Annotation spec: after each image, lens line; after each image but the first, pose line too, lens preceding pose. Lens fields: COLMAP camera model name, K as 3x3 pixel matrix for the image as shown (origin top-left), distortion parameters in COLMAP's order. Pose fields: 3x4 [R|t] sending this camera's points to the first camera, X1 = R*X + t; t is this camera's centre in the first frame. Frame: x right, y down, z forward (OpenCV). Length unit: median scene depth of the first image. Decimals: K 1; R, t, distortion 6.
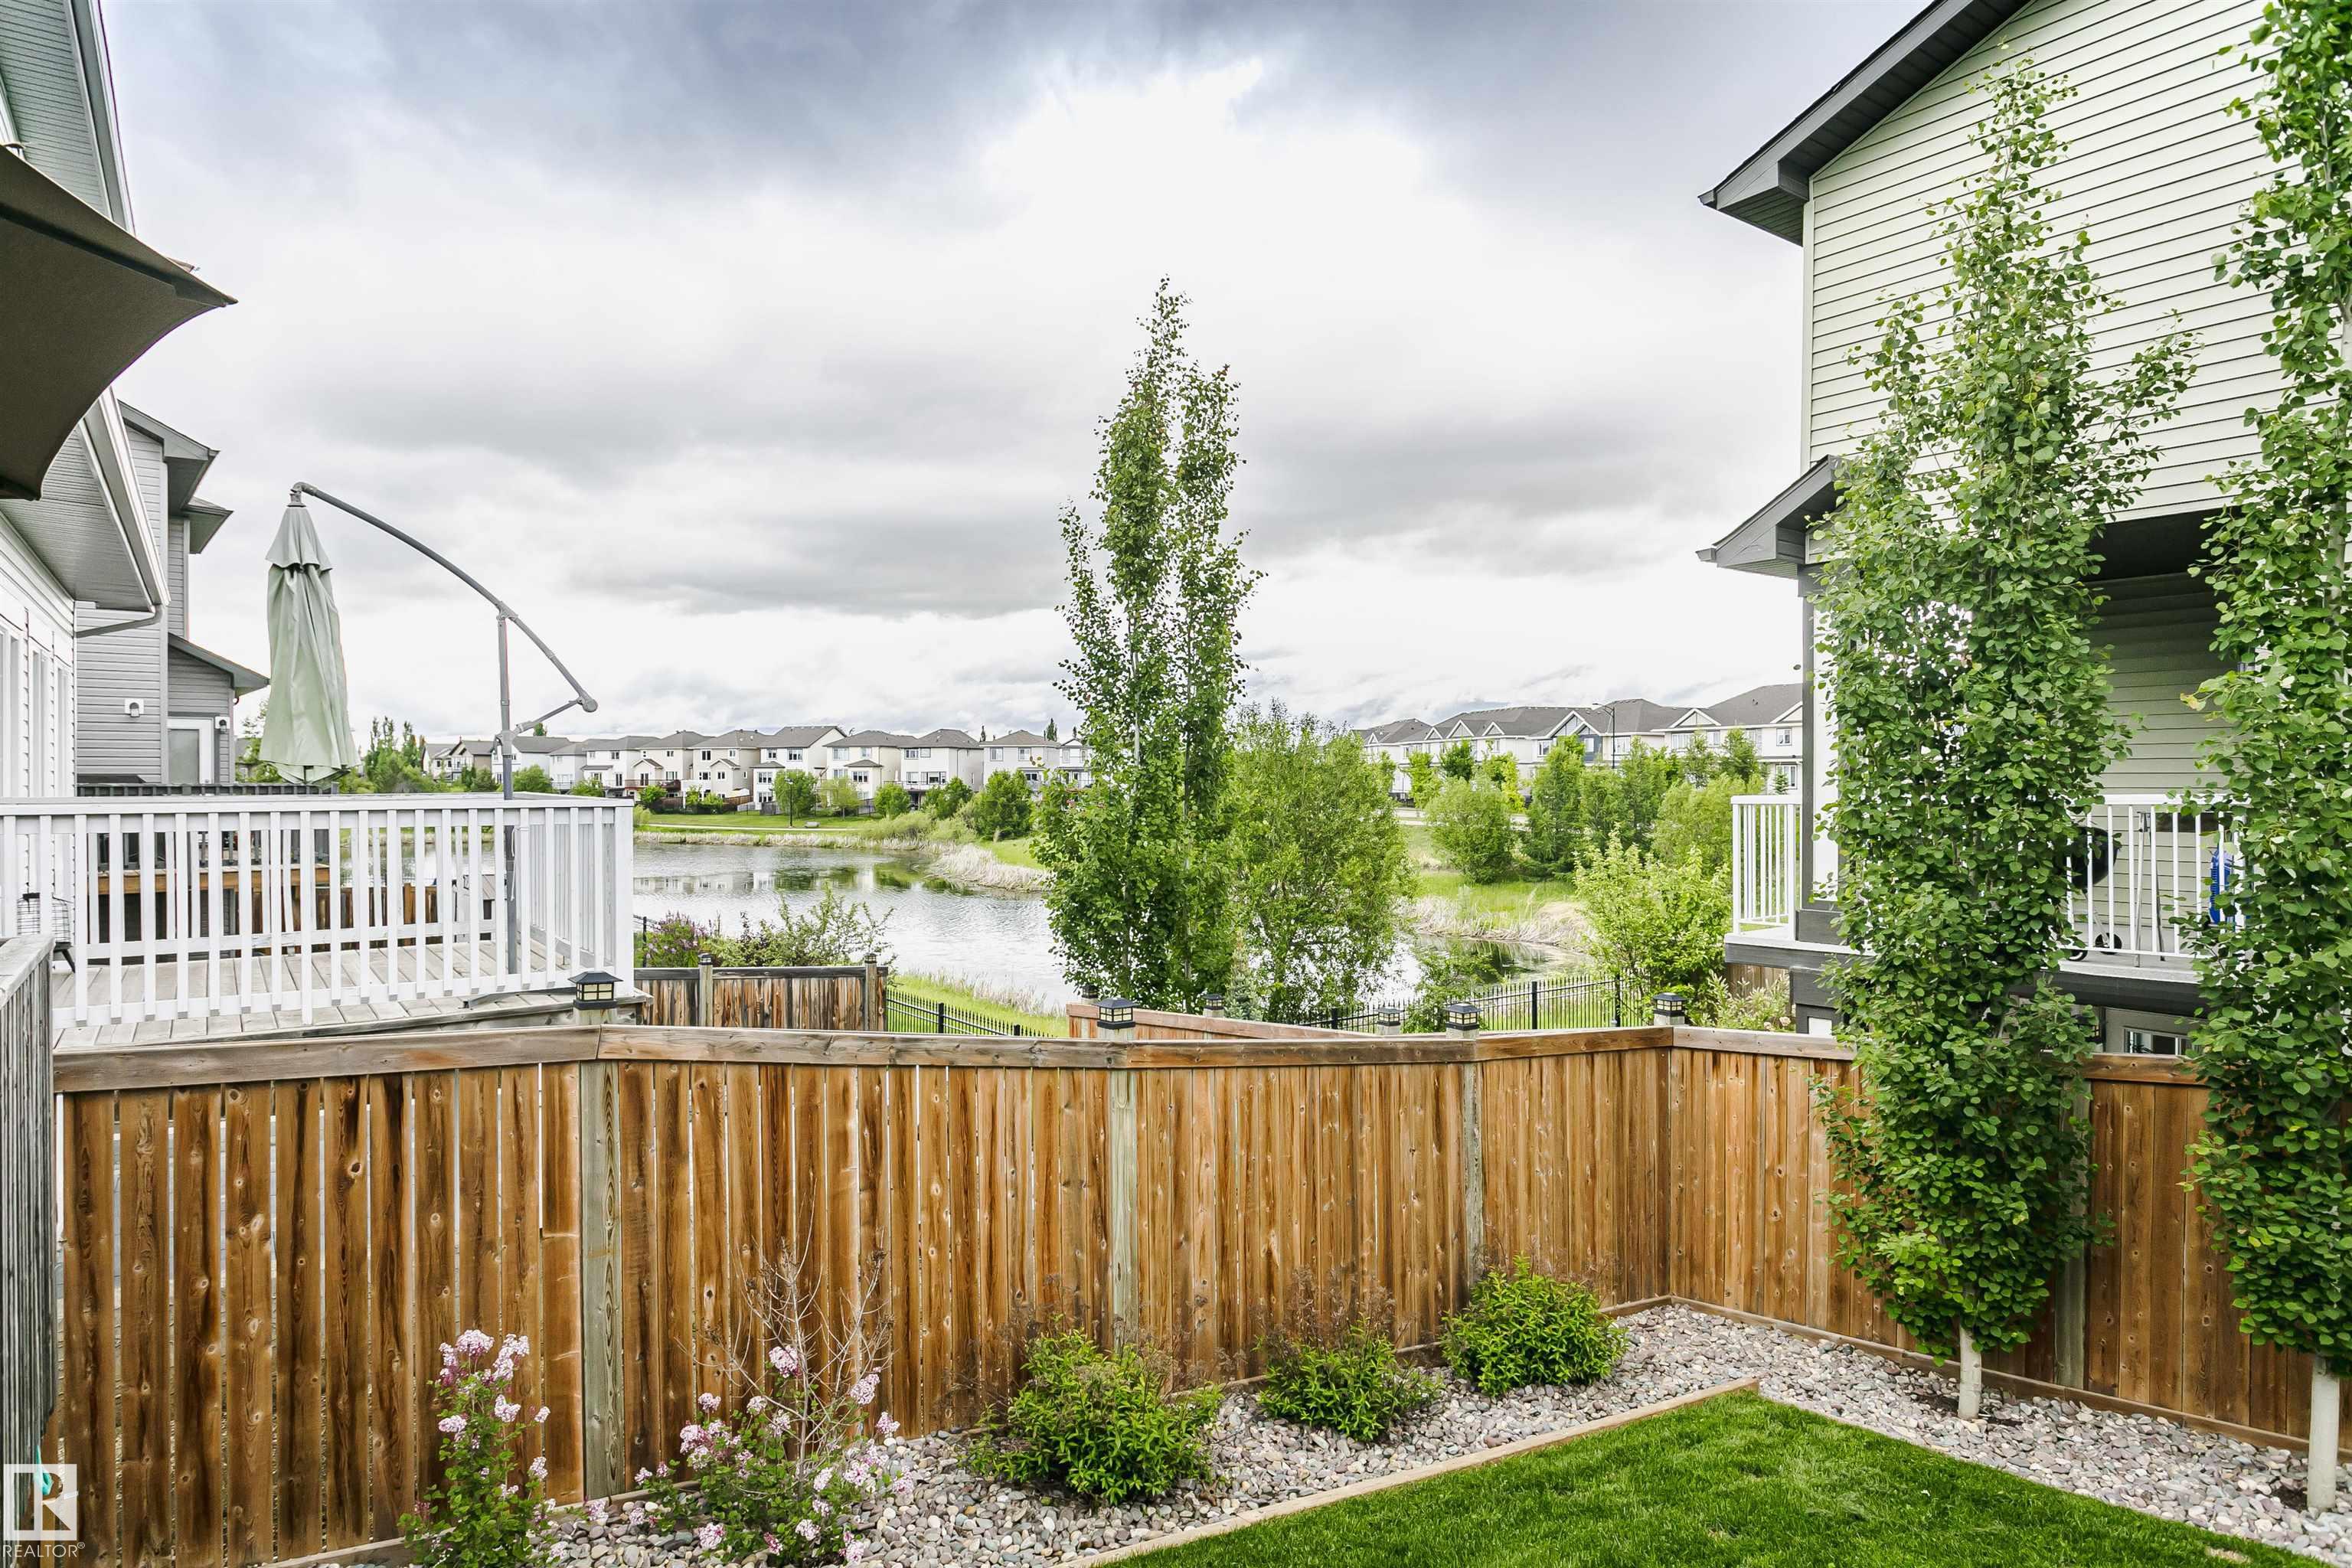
lens RADIAL K [[1349.5, 0, 1125.8], [0, 1349.5, 795.1], [0, 0, 1]] dist [-0.007622, 0.000331]
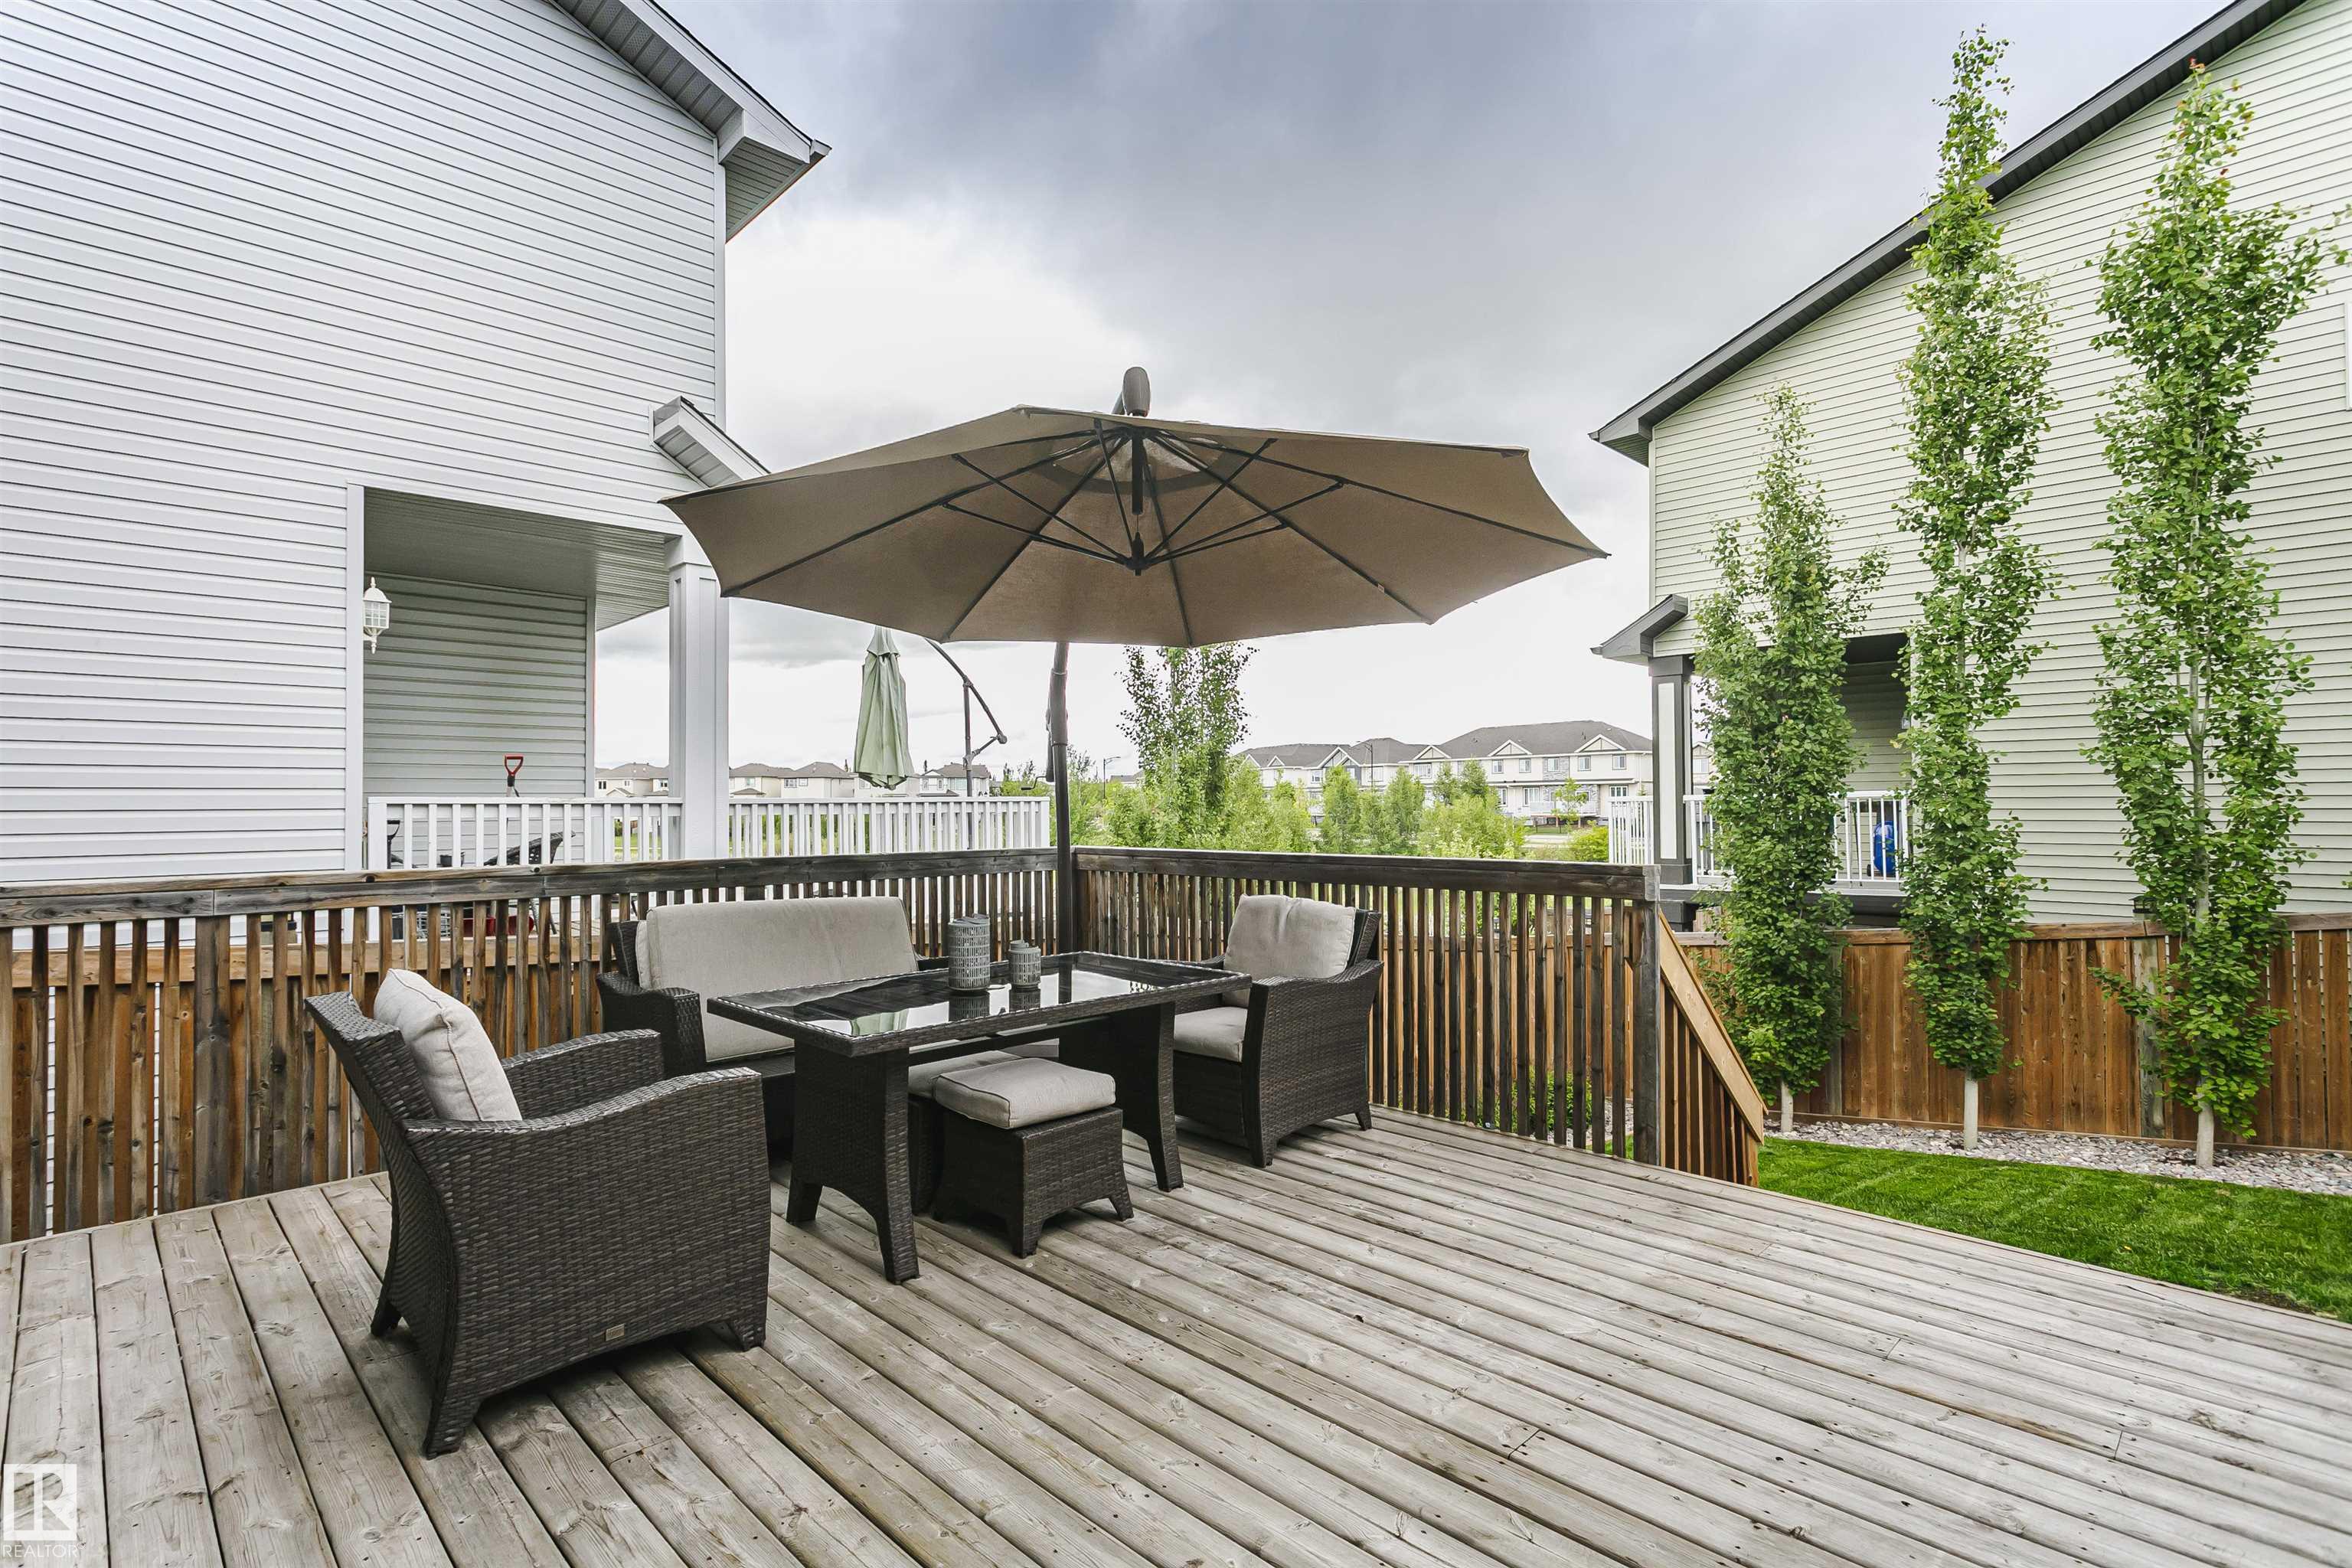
lens RADIAL K [[1118.8, 0, 1157.1], [0, 1118.8, 790.0], [0, 0, 1]] dist [0.003665, -0.000848]
pose [[0.985817, -0.004668, 0.167757, -0.474882], [0.008663, 0.999696, -0.023090, 0.027965], [-0.167598, 0.024216, 0.985558, -0.369503]]
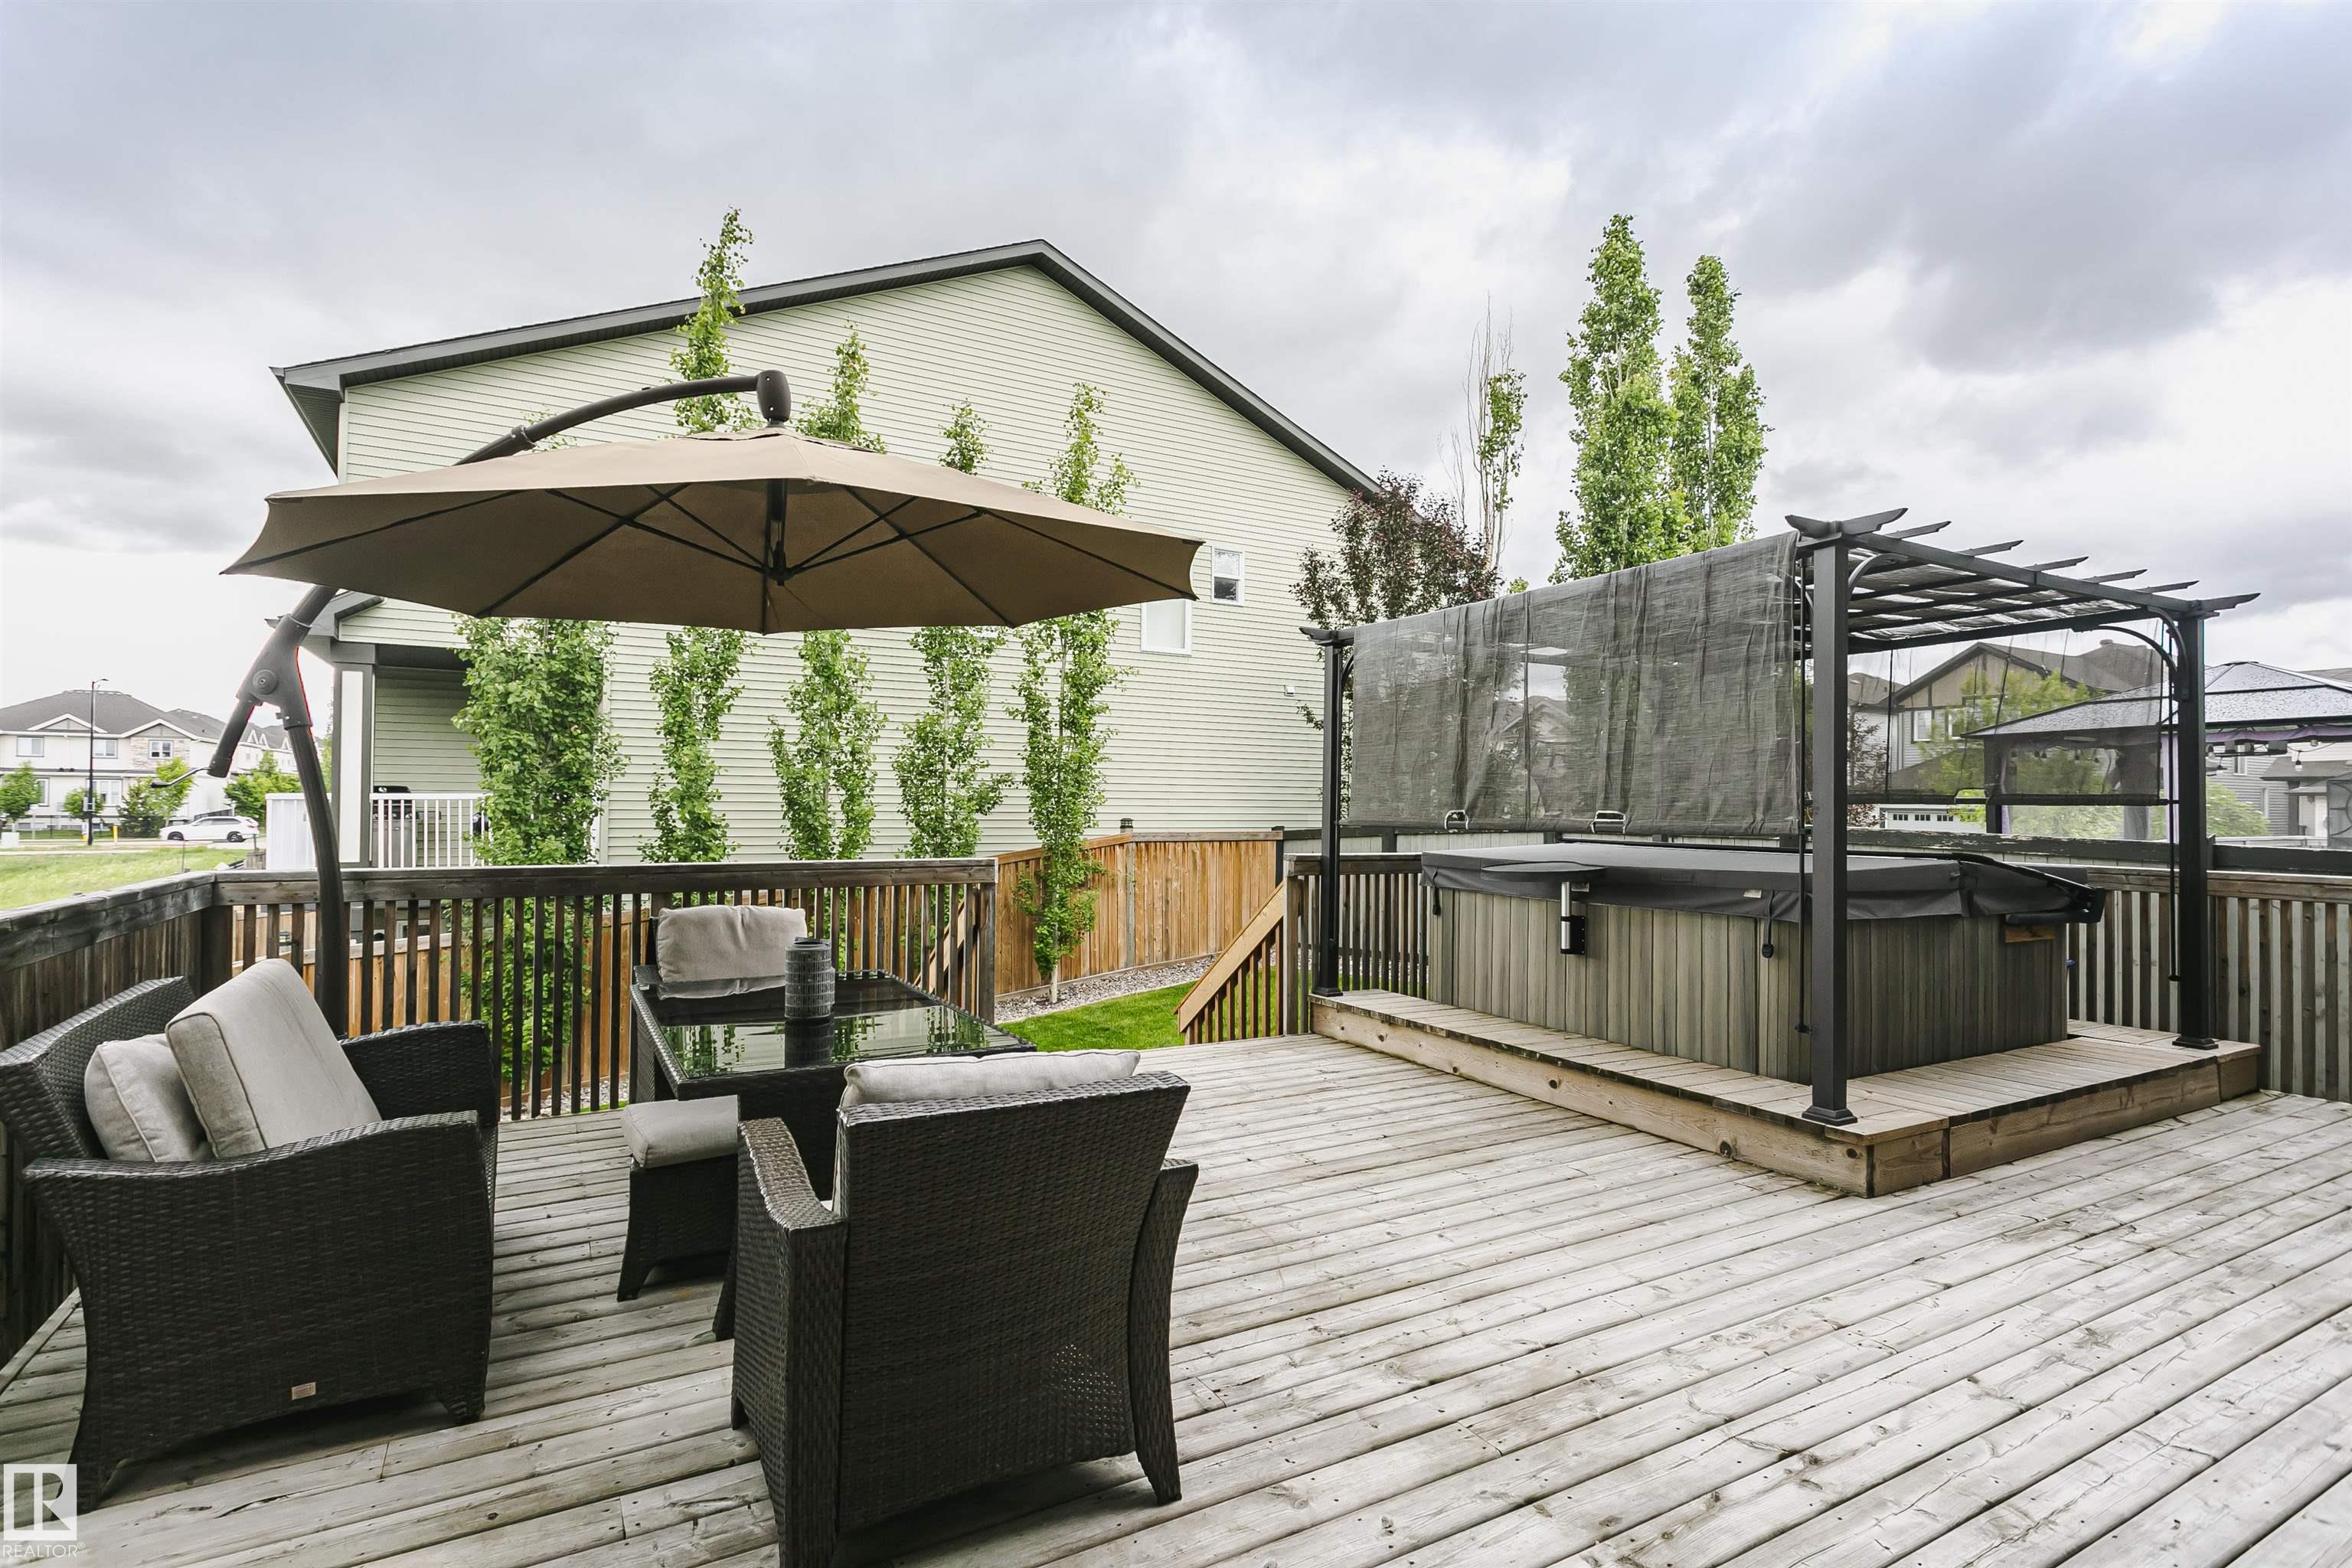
lens RADIAL K [[1118.8, 0, 1148.5], [0, 1118.8, 784.4], [0, 0, 1]] dist [0.003665, -0.000848]
pose [[0.099564, 0.015038, 0.994918, -0.912717], [0.000922, 0.999884, -0.015206, 0.014814], [-0.995031, 0.002431, 0.099538, -0.059134]]
